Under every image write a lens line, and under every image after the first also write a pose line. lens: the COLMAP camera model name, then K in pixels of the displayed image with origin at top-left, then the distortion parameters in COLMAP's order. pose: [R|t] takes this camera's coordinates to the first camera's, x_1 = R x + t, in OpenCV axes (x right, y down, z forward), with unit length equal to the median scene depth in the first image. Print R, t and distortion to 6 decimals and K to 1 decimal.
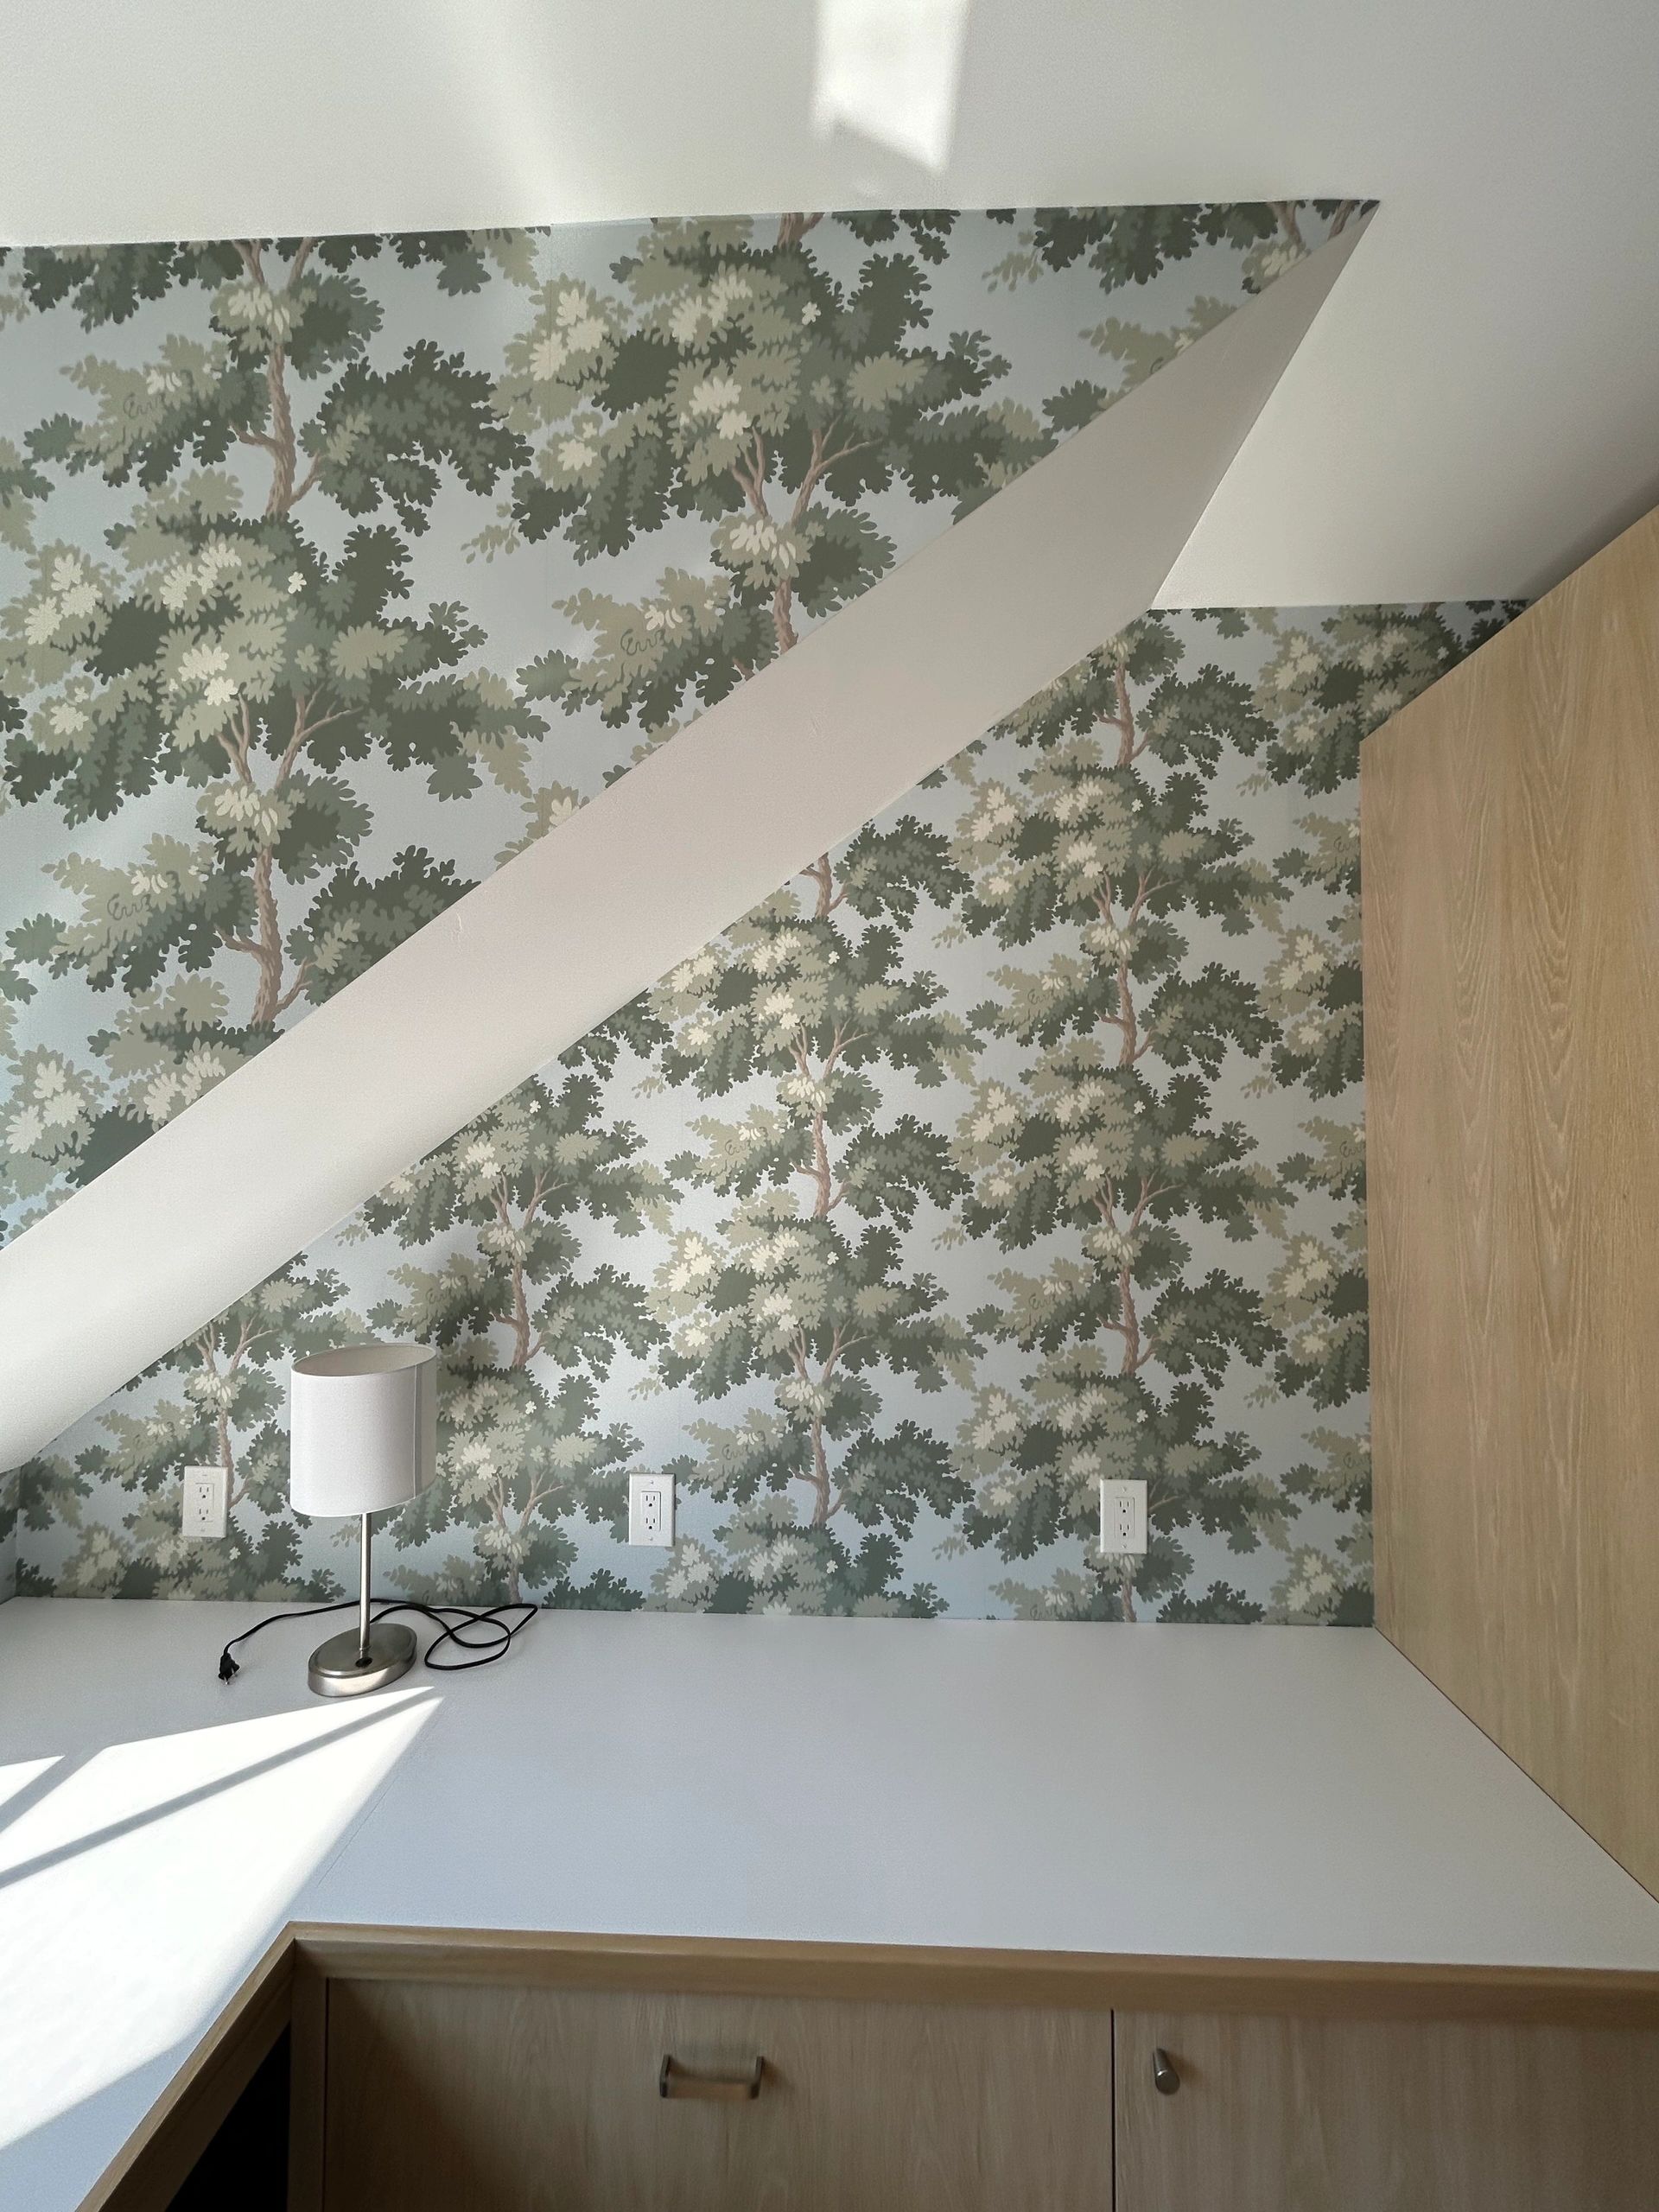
lens RADIAL K [[892.6, 0, 834.2], [0, 892.6, 1104.7], [0, 0, 1]] dist [-0.004233, 0.000756]
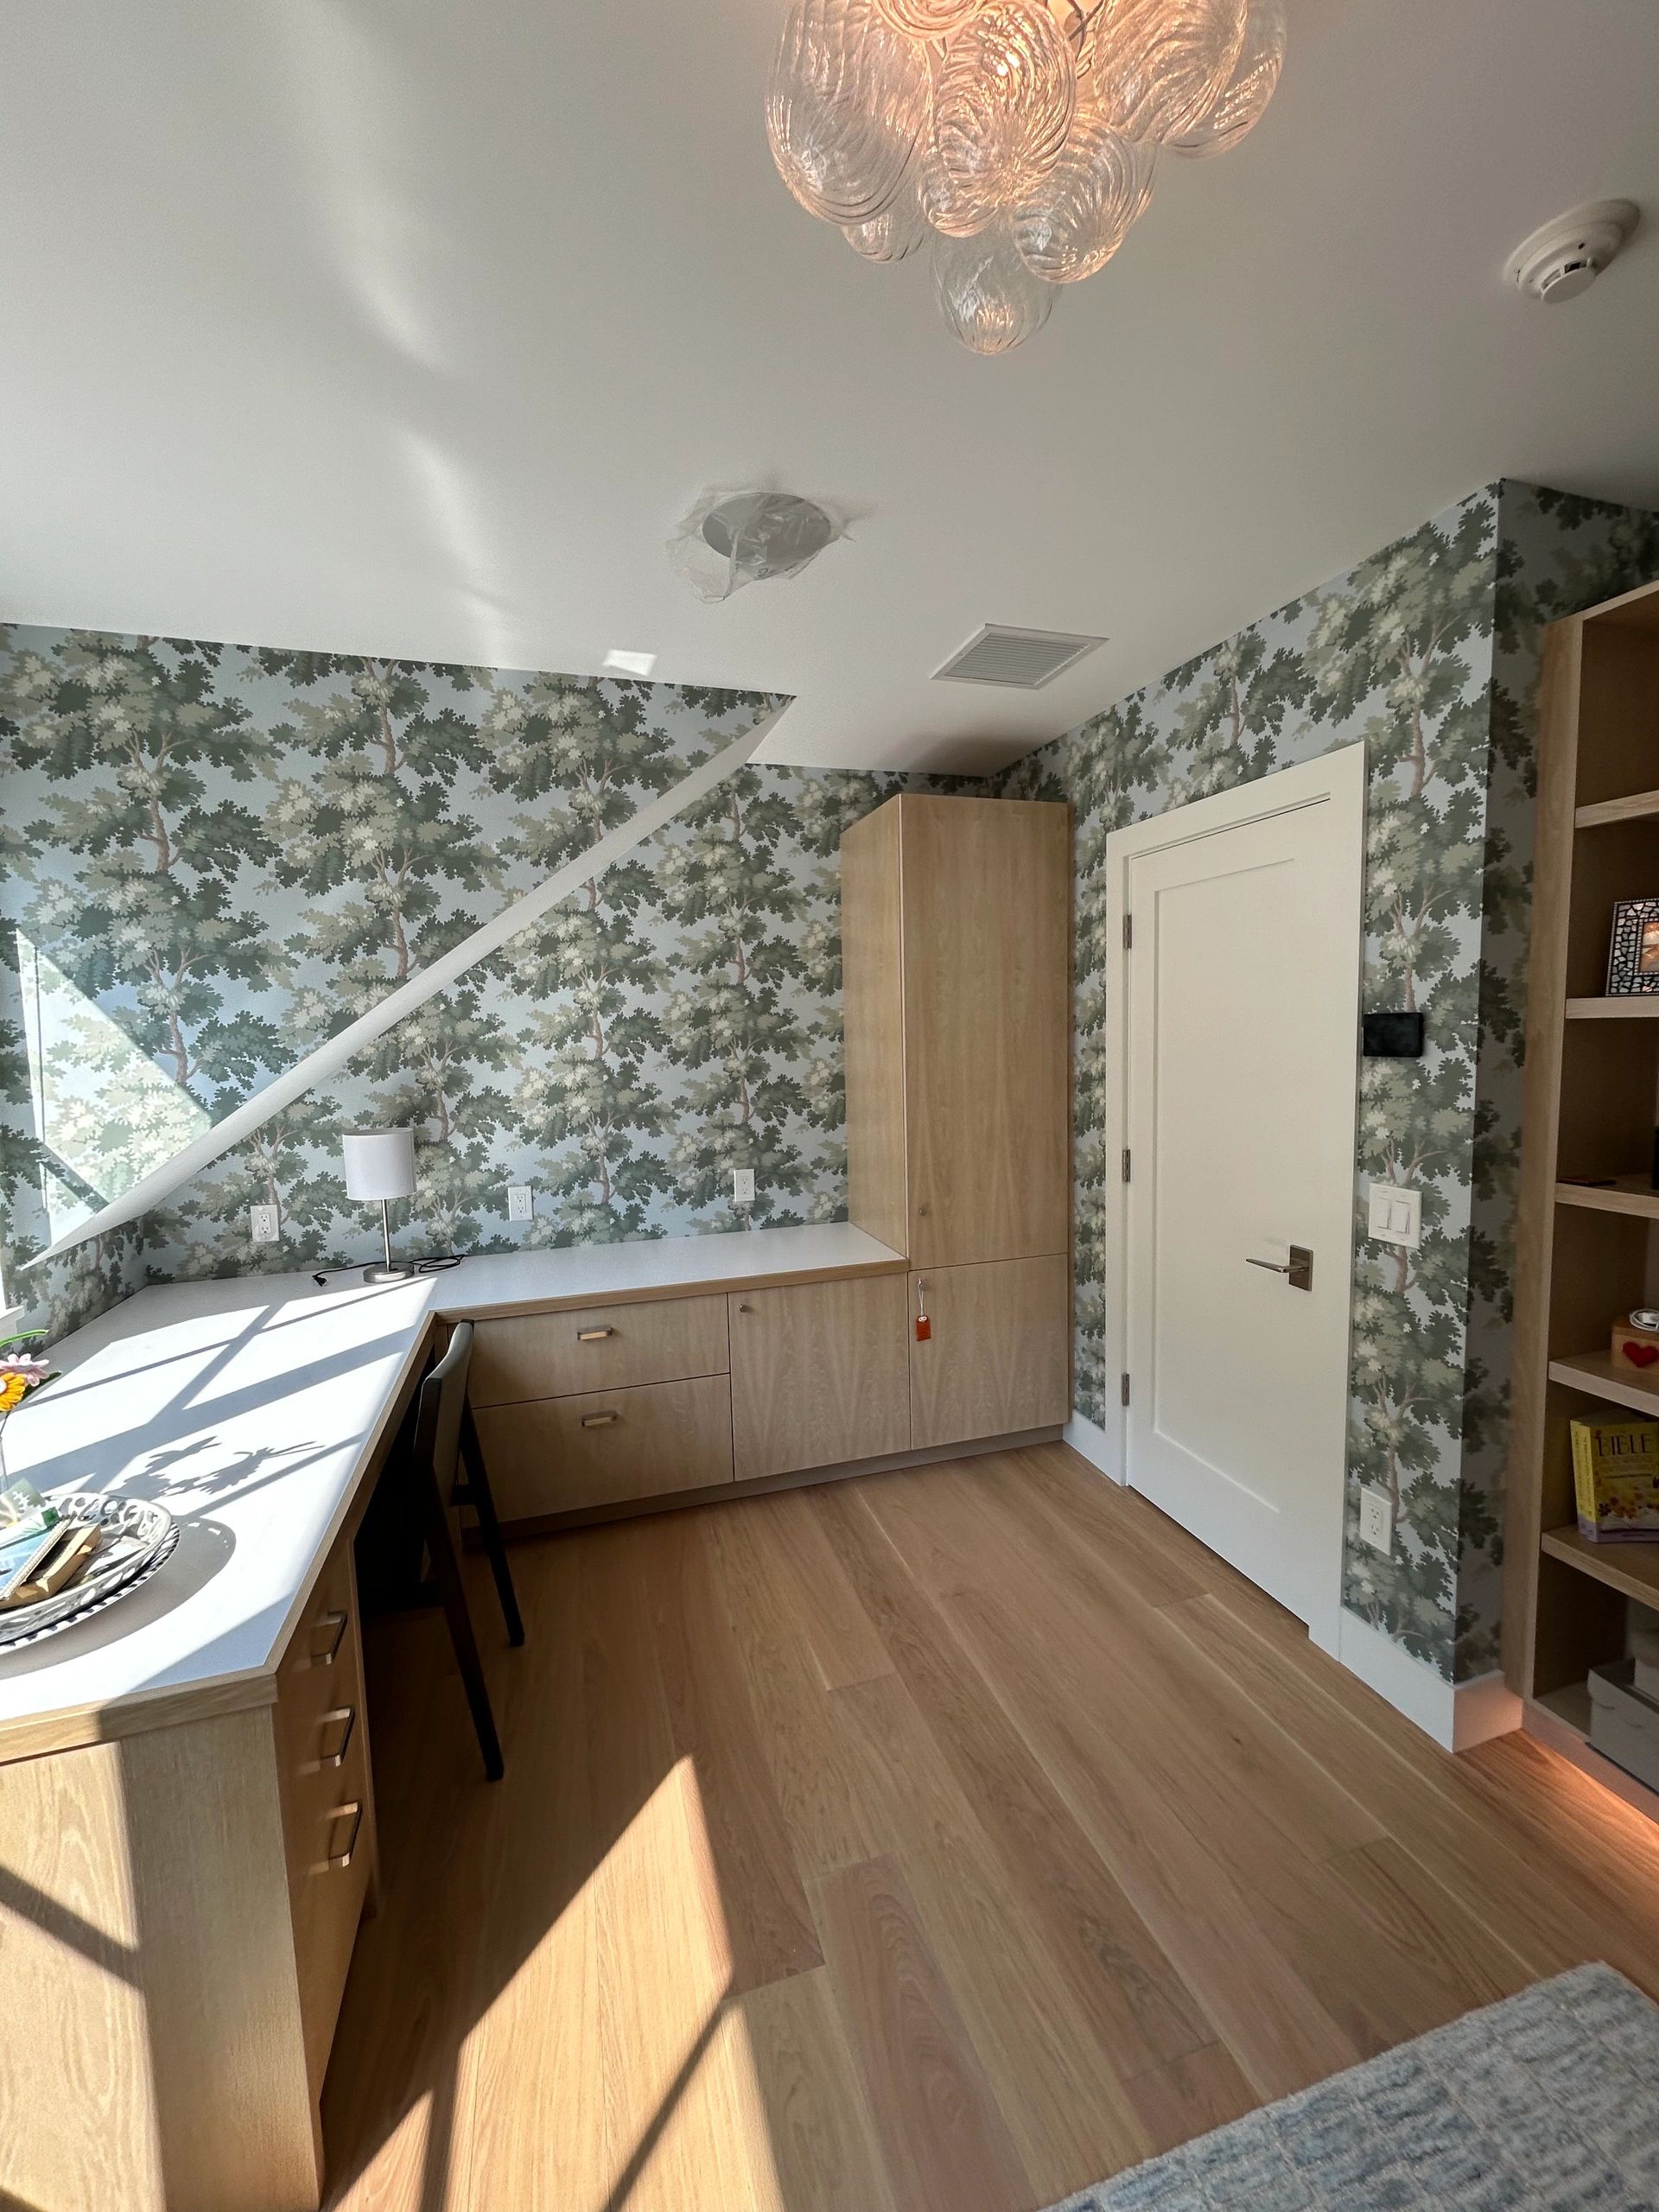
lens RADIAL K [[892.6, 0, 834.2], [0, 892.6, 1104.7], [0, 0, 1]] dist [-0.004233, 0.000756]
pose [[0.942902, -0.053989, 0.328667, -0.187458], [0.015454, 0.992804, 0.118748, -0.003702], [-0.332713, -0.106888, 0.936951, -1.144572]]
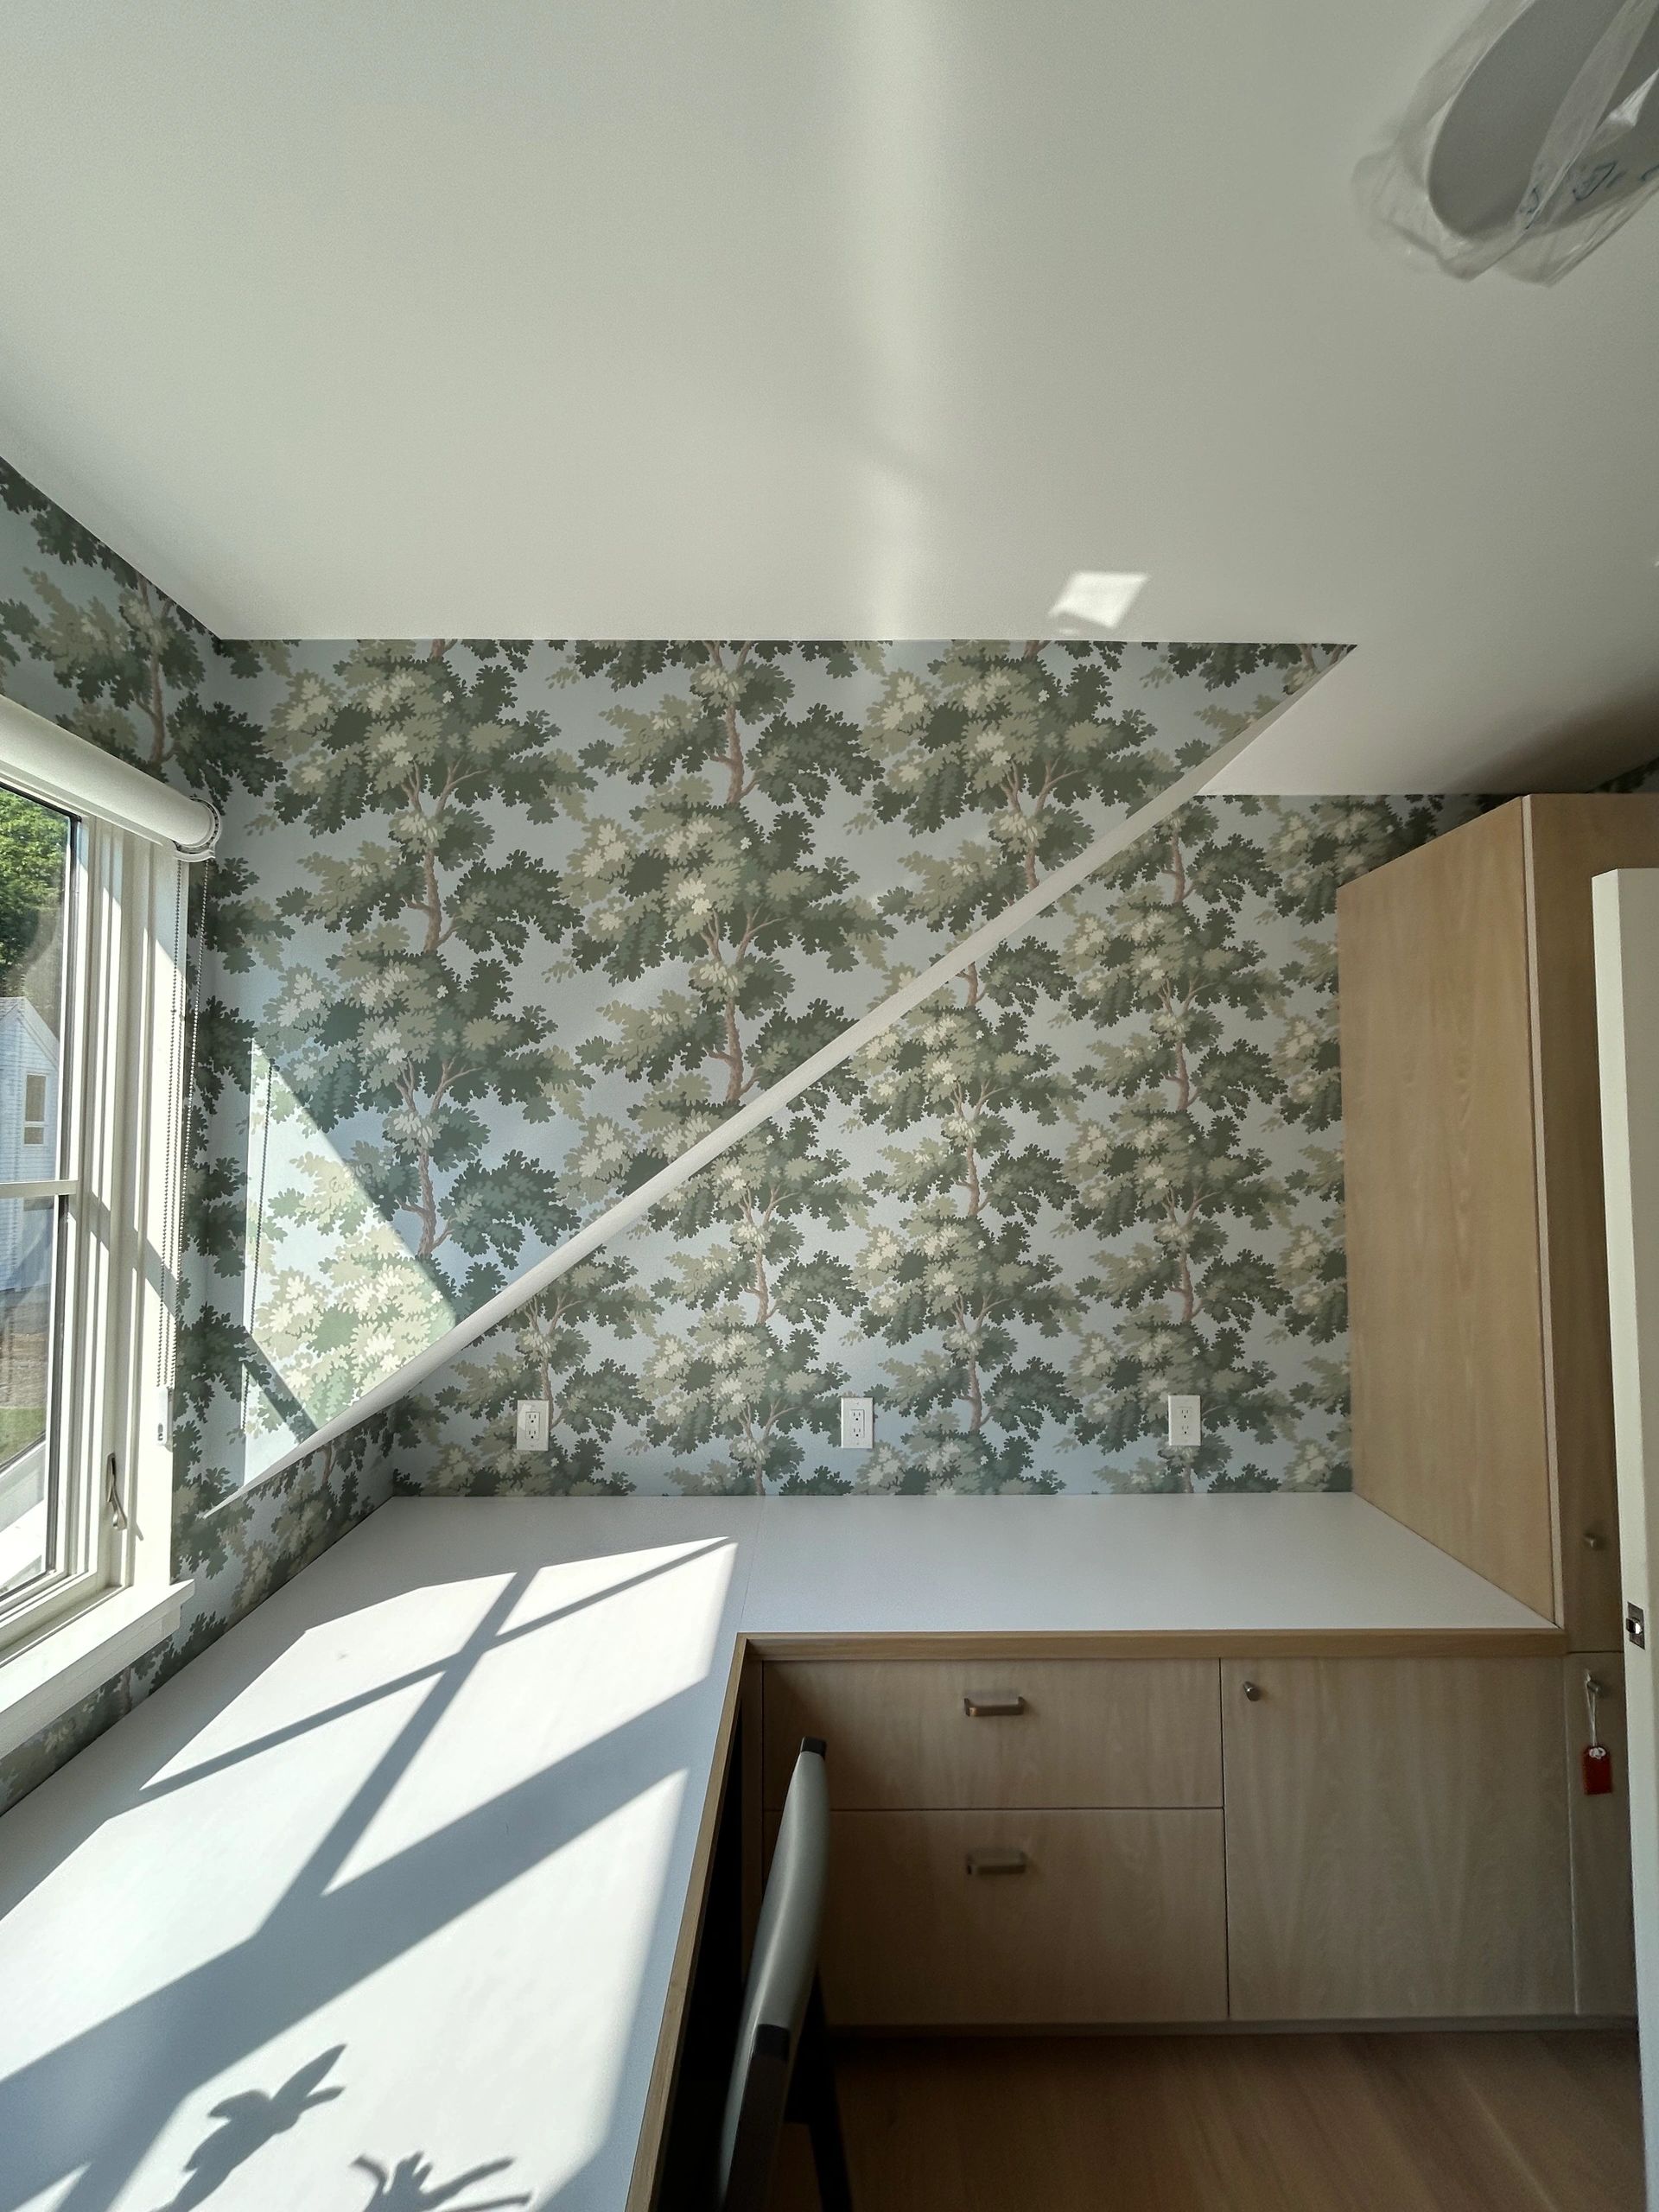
lens RADIAL K [[892.6, 0, 834.2], [0, 892.6, 1104.3], [0, 0, 1]] dist [0.002102, -0.011513]
pose [[0.999055, -0.002590, 0.043395, -0.303258], [0.003176, 0.999905, -0.013429, -0.035332], [-0.043356, 0.013554, 0.998968, -0.429268]]
